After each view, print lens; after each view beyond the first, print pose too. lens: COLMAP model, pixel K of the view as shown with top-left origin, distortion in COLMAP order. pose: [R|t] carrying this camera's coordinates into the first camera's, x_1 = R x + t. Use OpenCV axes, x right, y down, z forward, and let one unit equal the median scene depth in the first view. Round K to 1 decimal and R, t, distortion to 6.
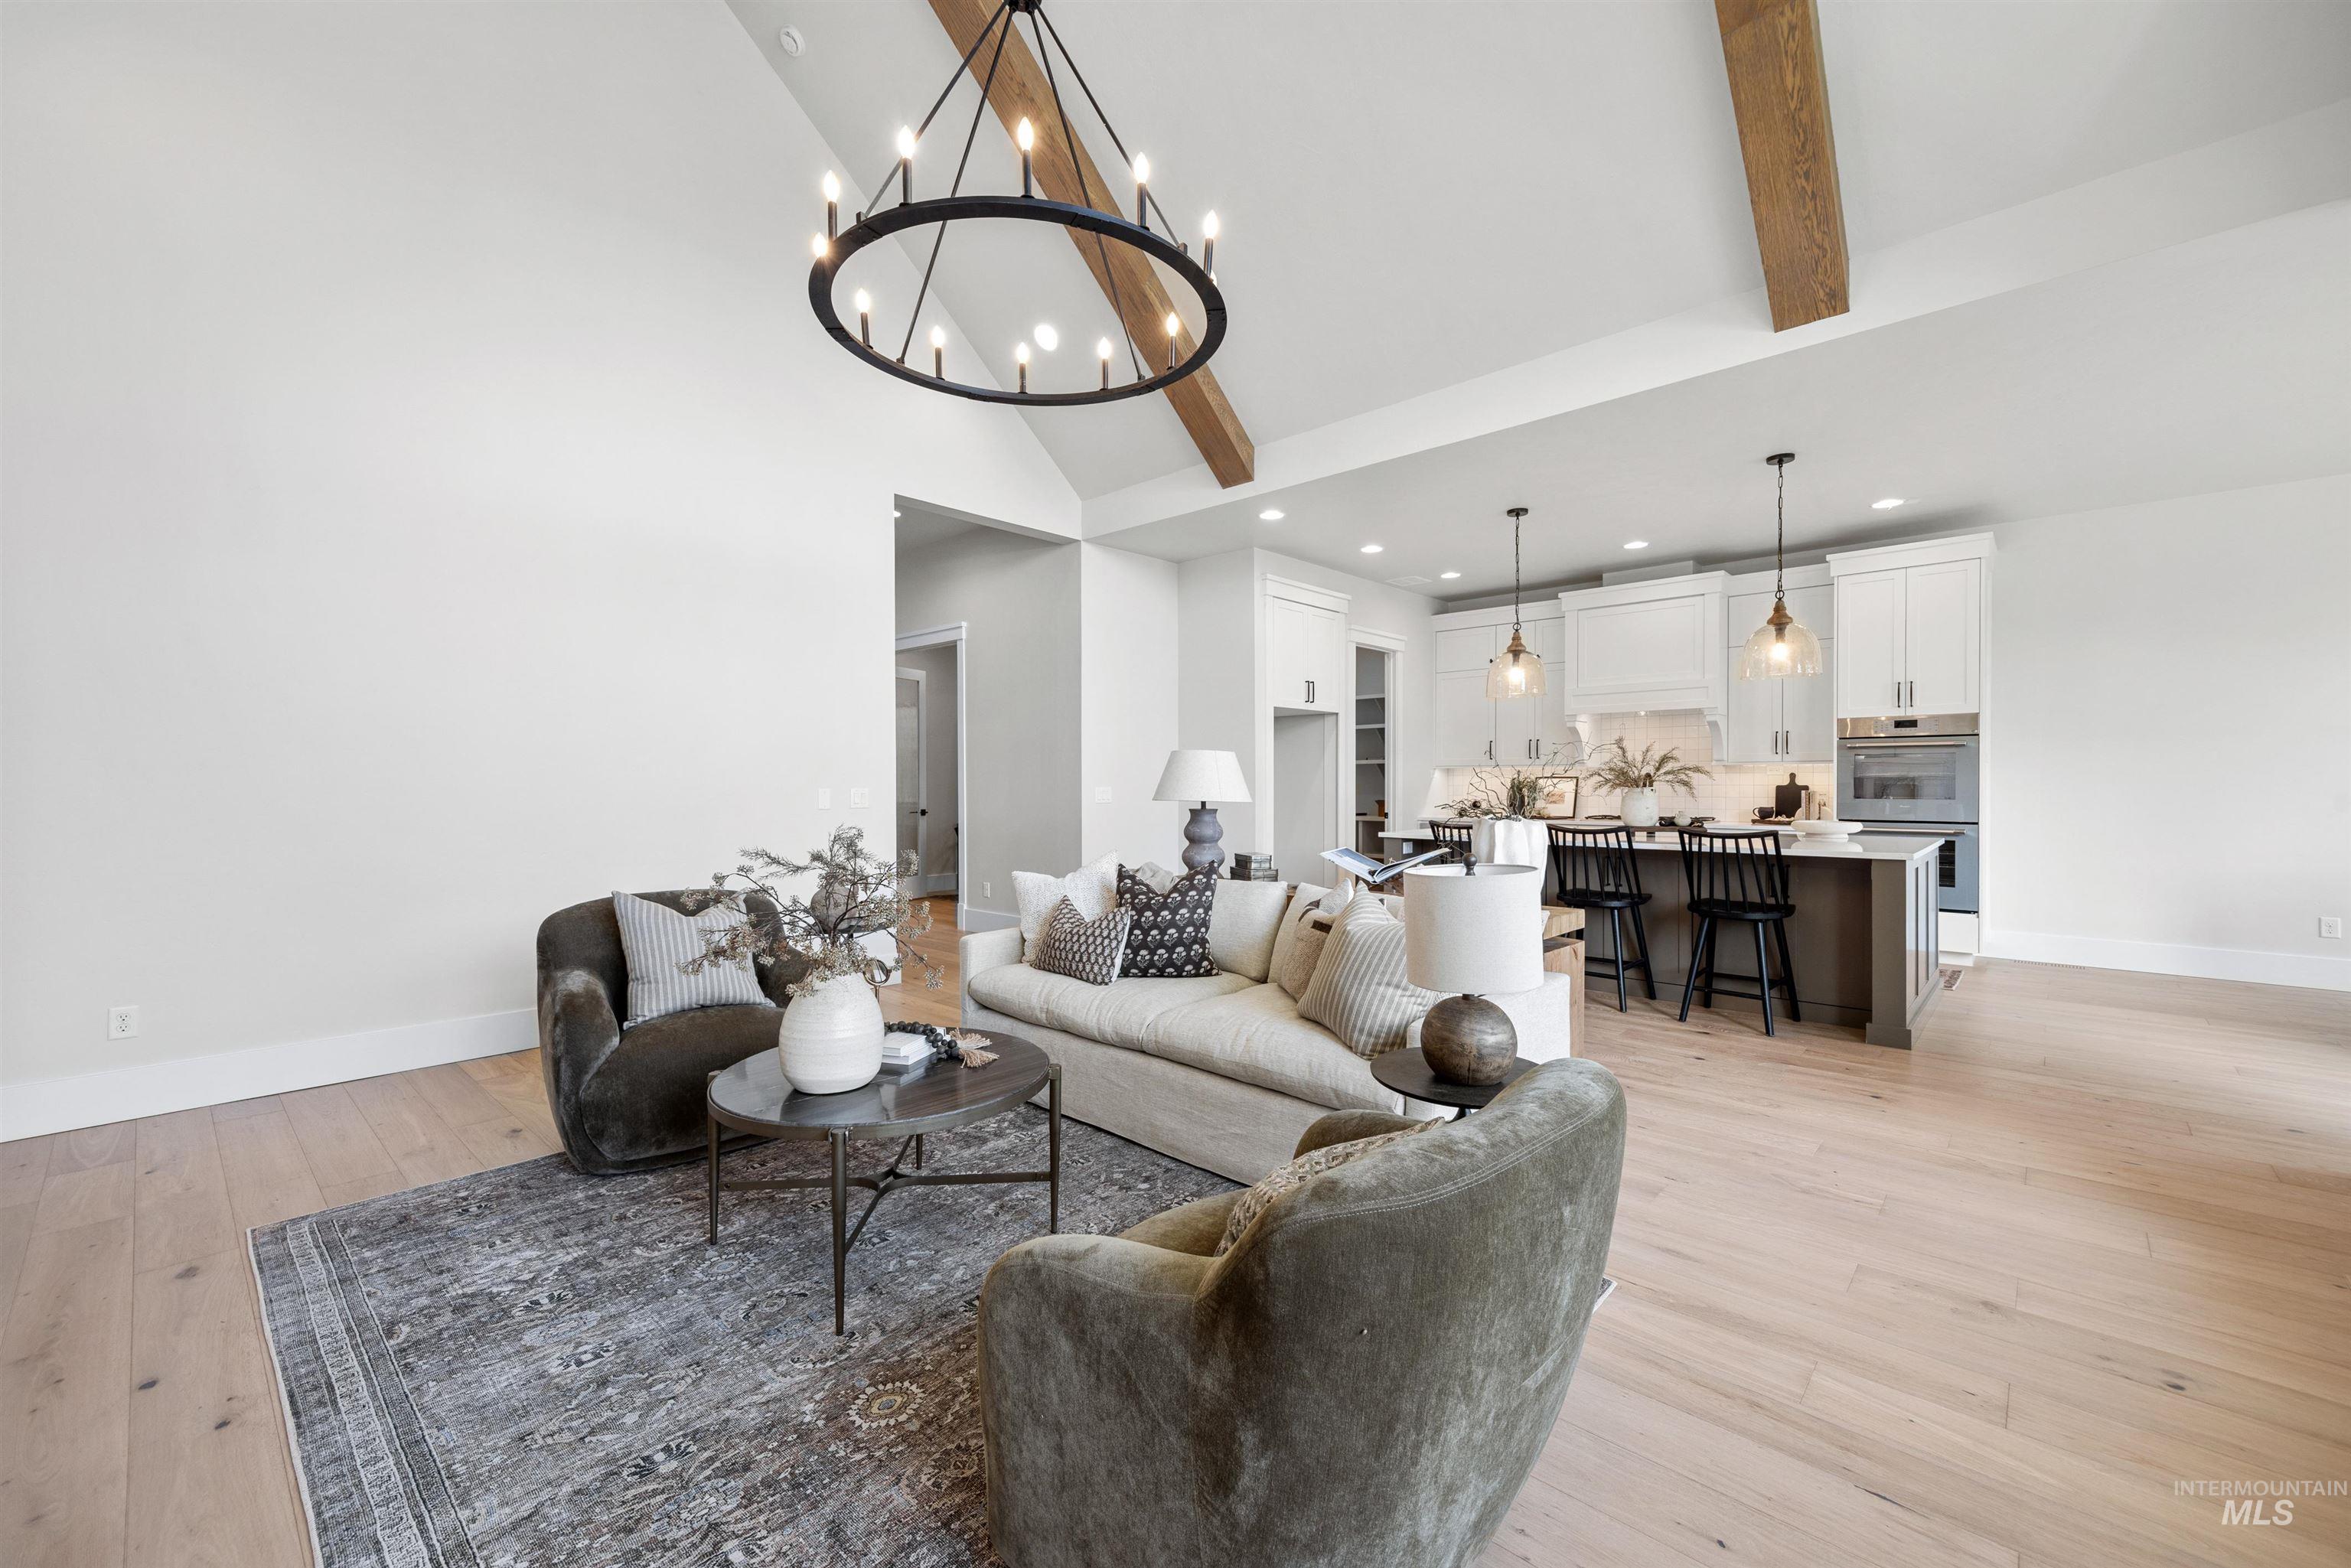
lens RADIAL K [[896.6, 0, 1162.5], [0, 896.6, 786.9], [0, 0, 1]] dist [0.000307, 0.000173]
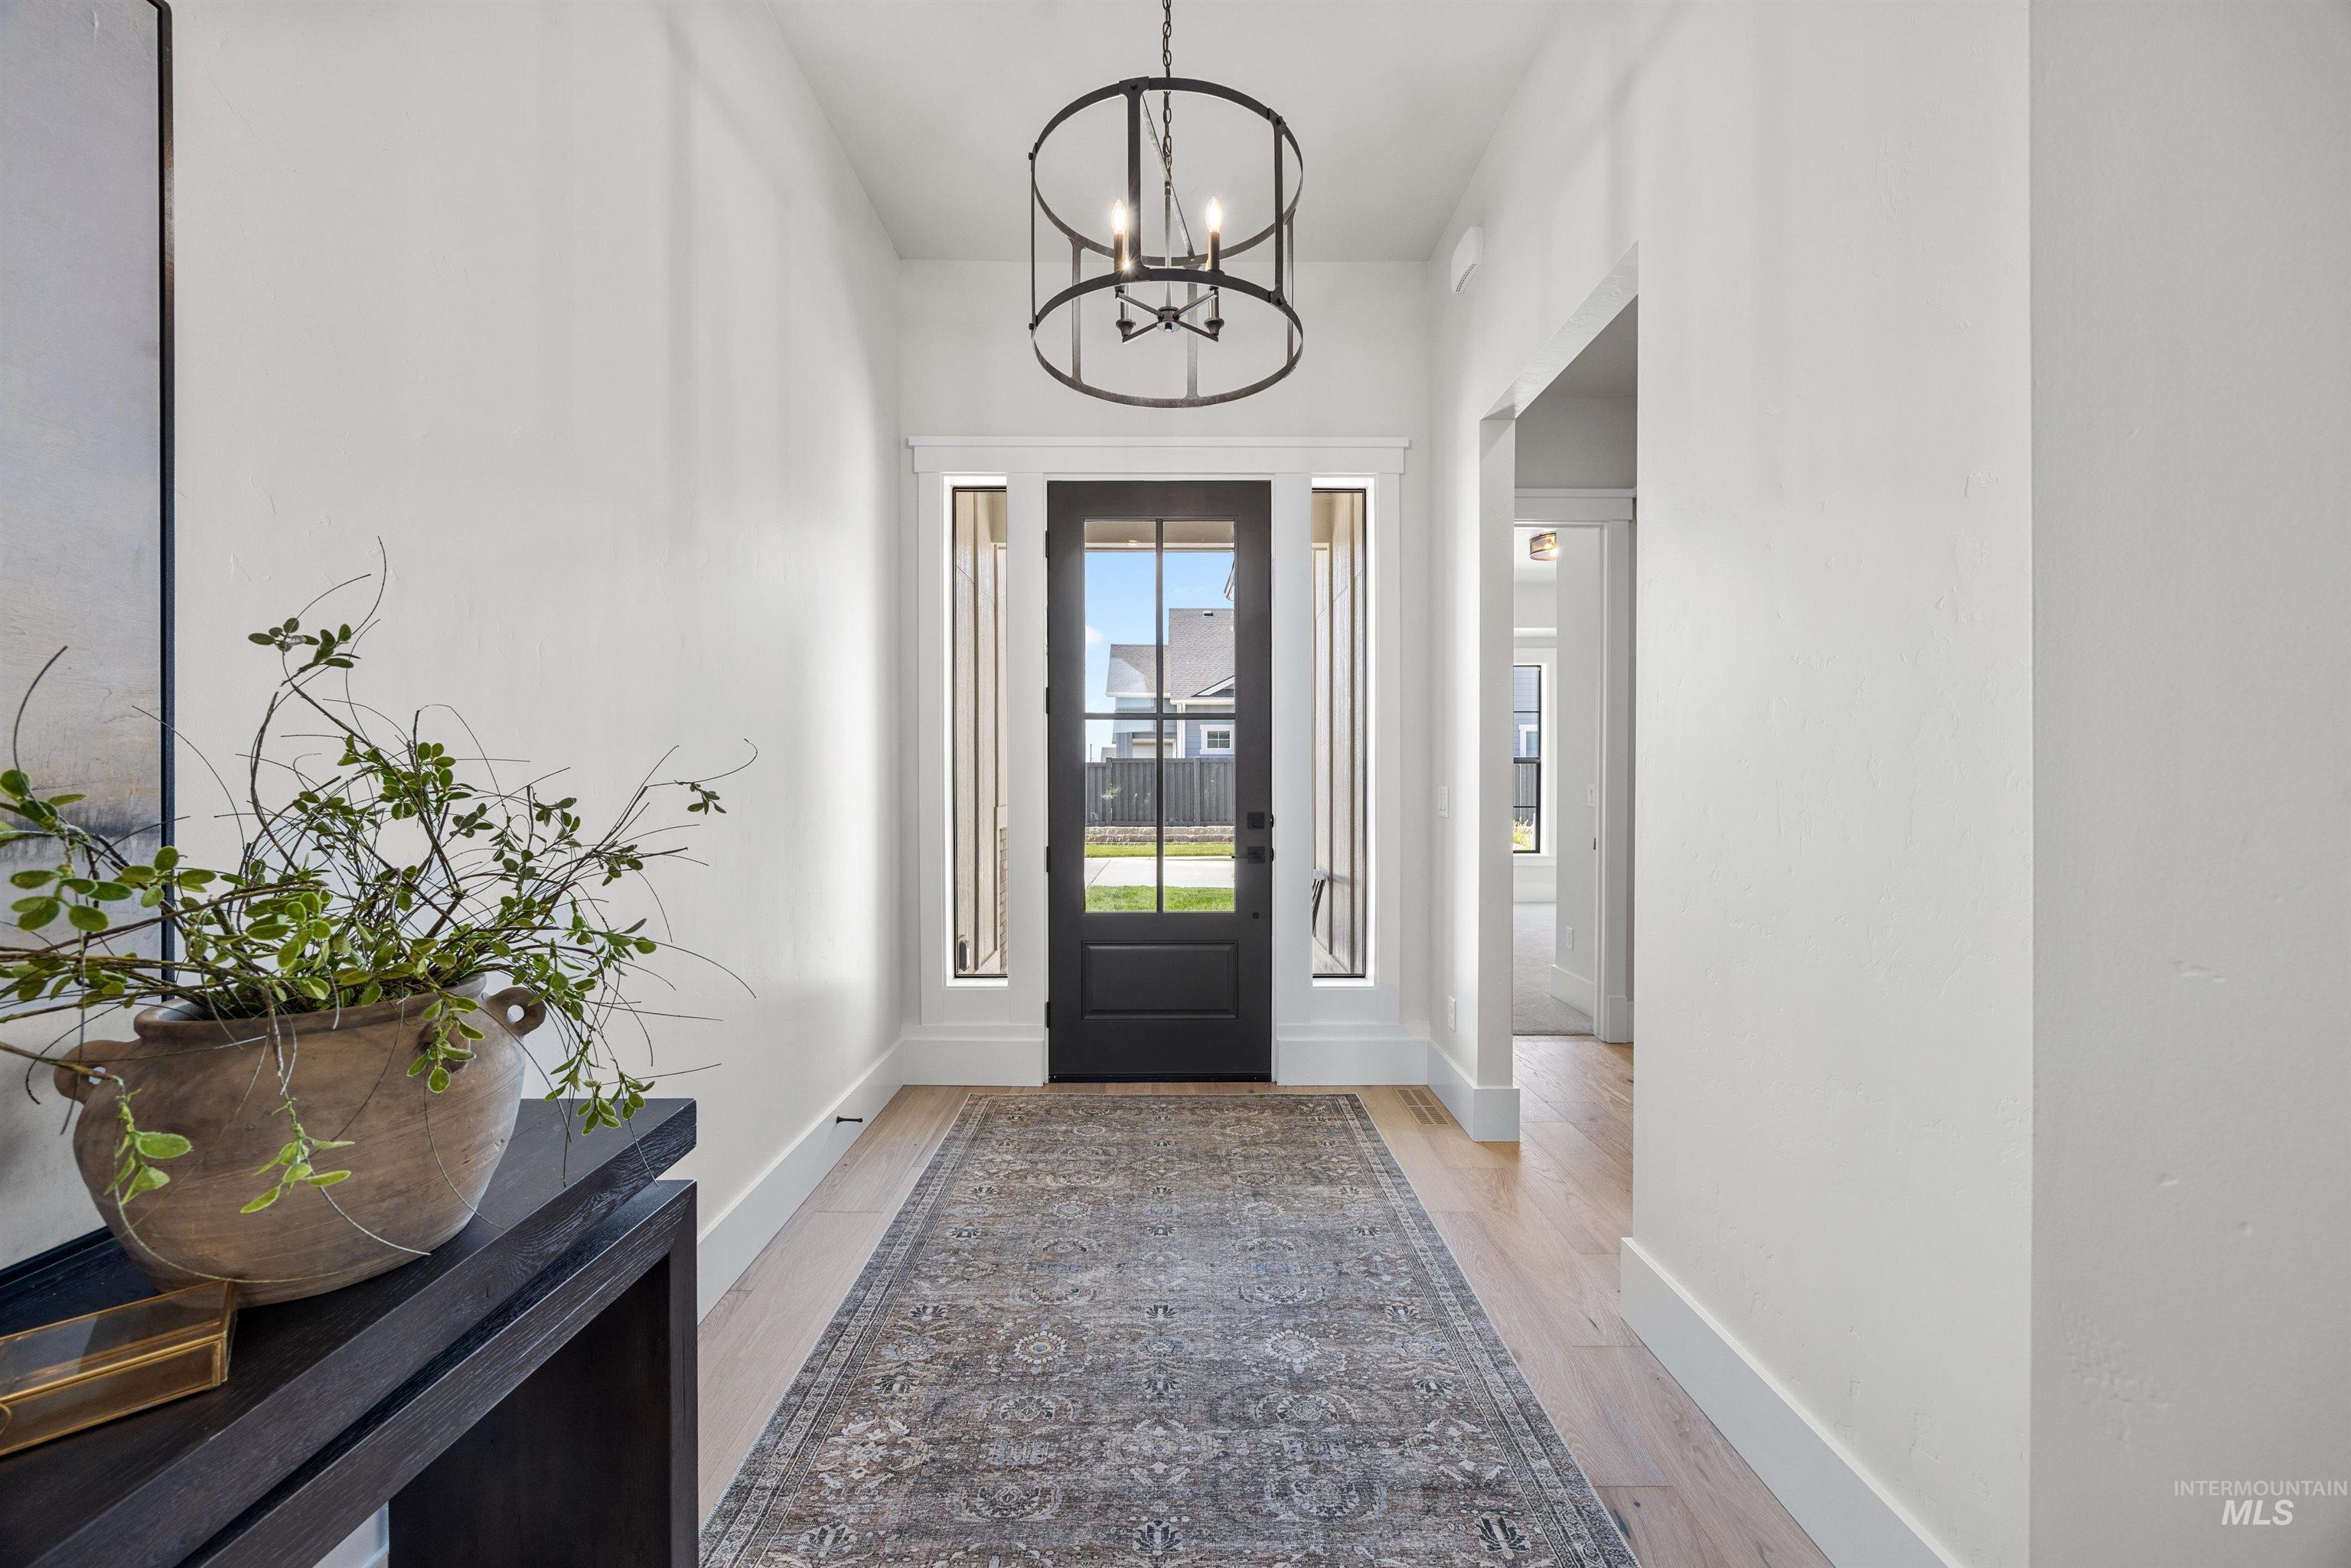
lens RADIAL K [[896.6, 0, 1167.8], [0, 896.6, 791.8], [0, 0, 1]] dist [0.000307, 0.000173]
pose [[0.680474, -0.000869, -0.732772, 0.547580], [0.001321, 0.999999, 0.000041, -0.078872], [0.732771, -0.000996, 0.680474, 0.186366]]
